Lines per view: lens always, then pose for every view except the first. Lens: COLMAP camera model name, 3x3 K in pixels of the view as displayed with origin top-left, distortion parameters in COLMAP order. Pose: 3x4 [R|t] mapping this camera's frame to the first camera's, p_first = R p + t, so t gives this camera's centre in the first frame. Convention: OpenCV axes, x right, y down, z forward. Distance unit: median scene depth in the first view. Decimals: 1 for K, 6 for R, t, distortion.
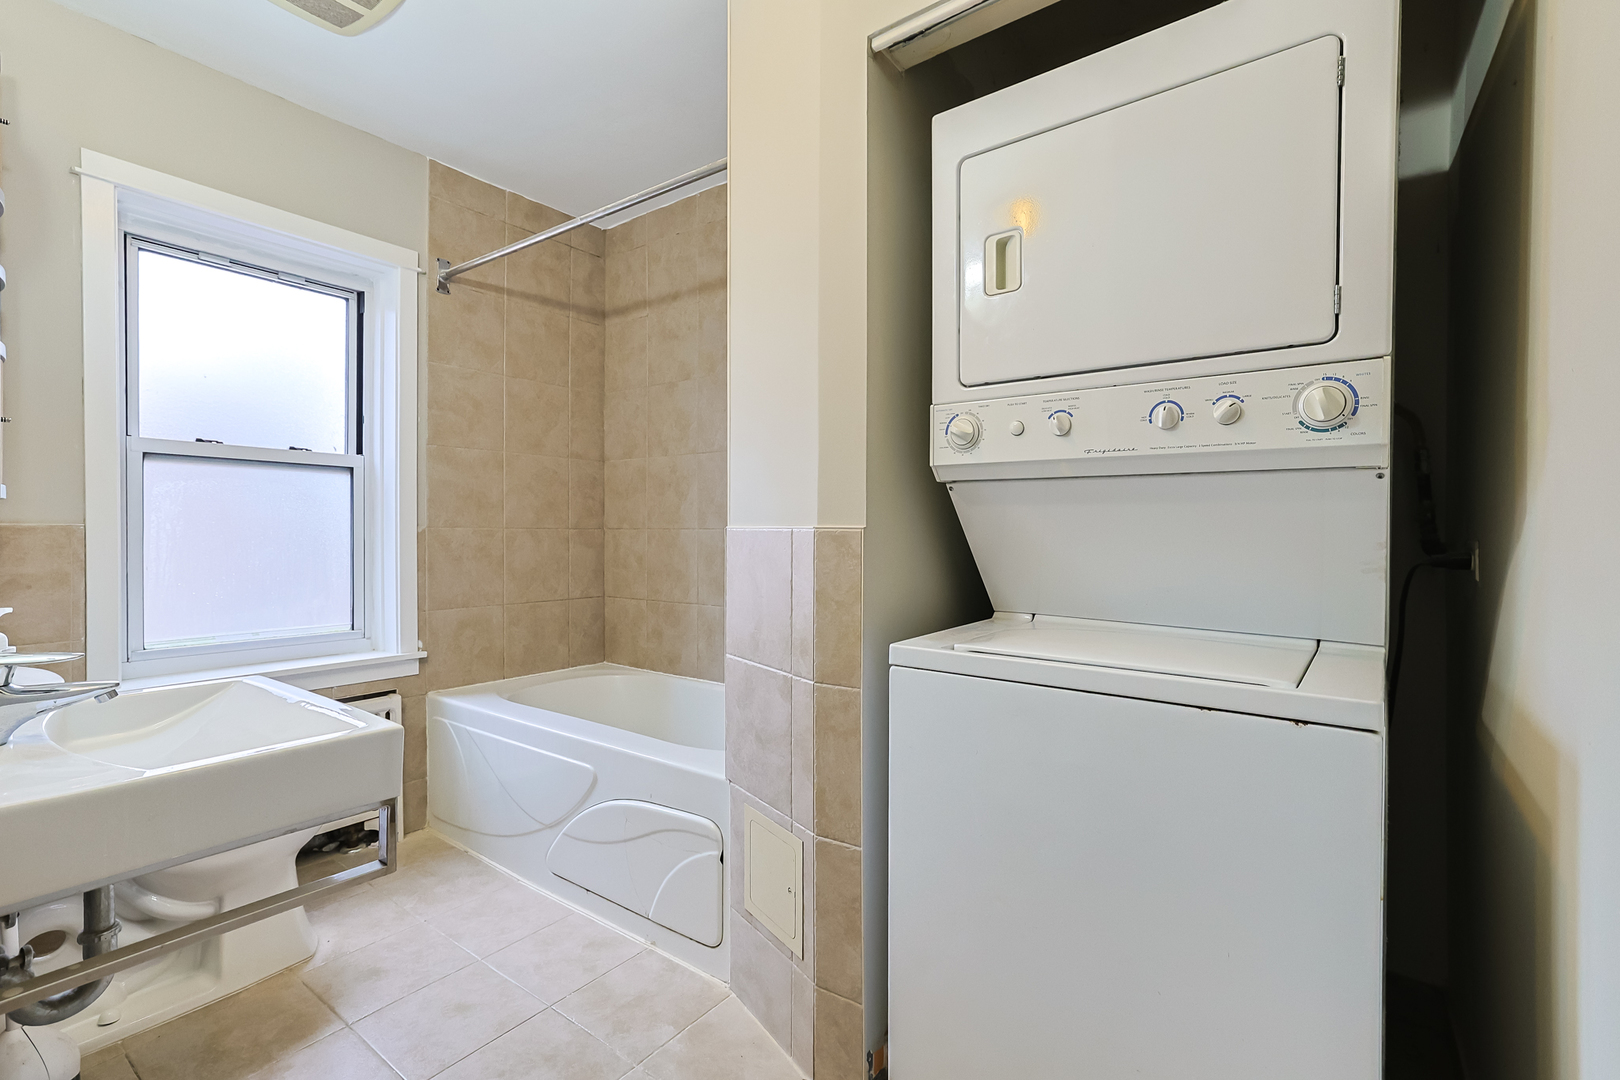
lens RADIAL K [[730.4, 0, 807.4], [0, 730.4, 530.2], [0, 0, 1]] dist [-0.023711, 0.011660]
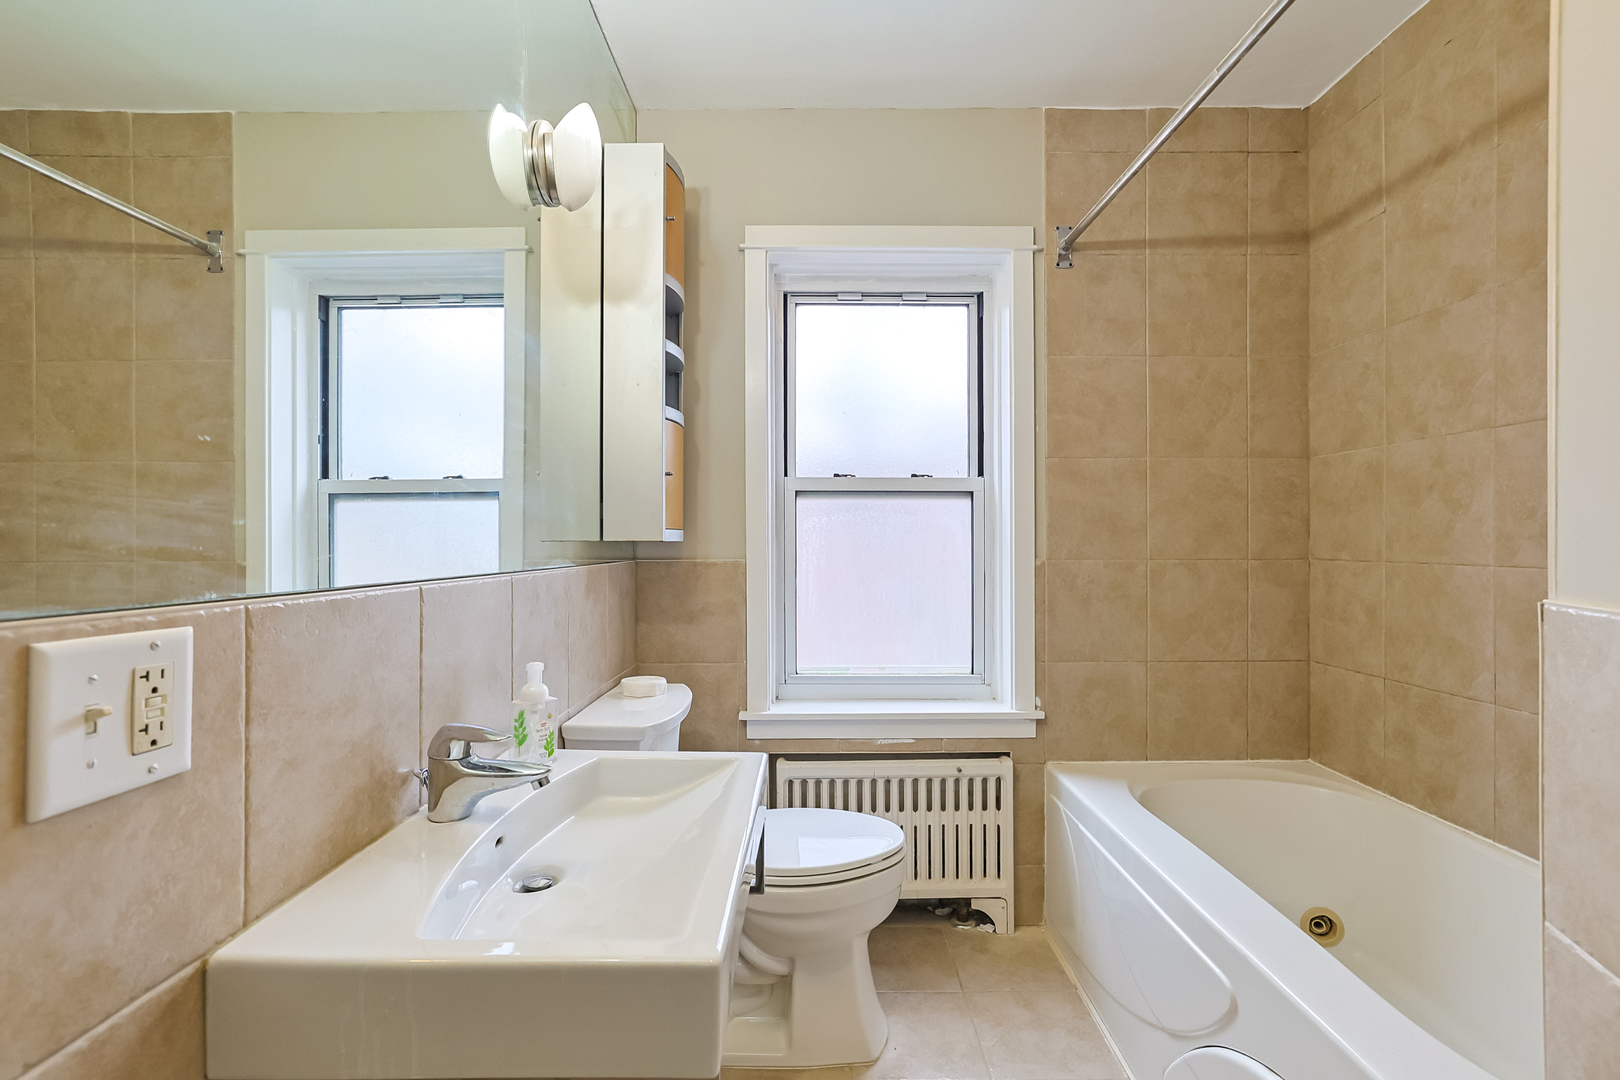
lens RADIAL K [[730.4, 0, 806.7], [0, 730.4, 548.1], [0, 0, 1]] dist [-0.023711, 0.011660]
pose [[0.594096, 0.002025, -0.804391, -0.023188], [0.006667, 0.999950, 0.007441, -0.023467], [0.804366, -0.009784, 0.594053, 0.280143]]
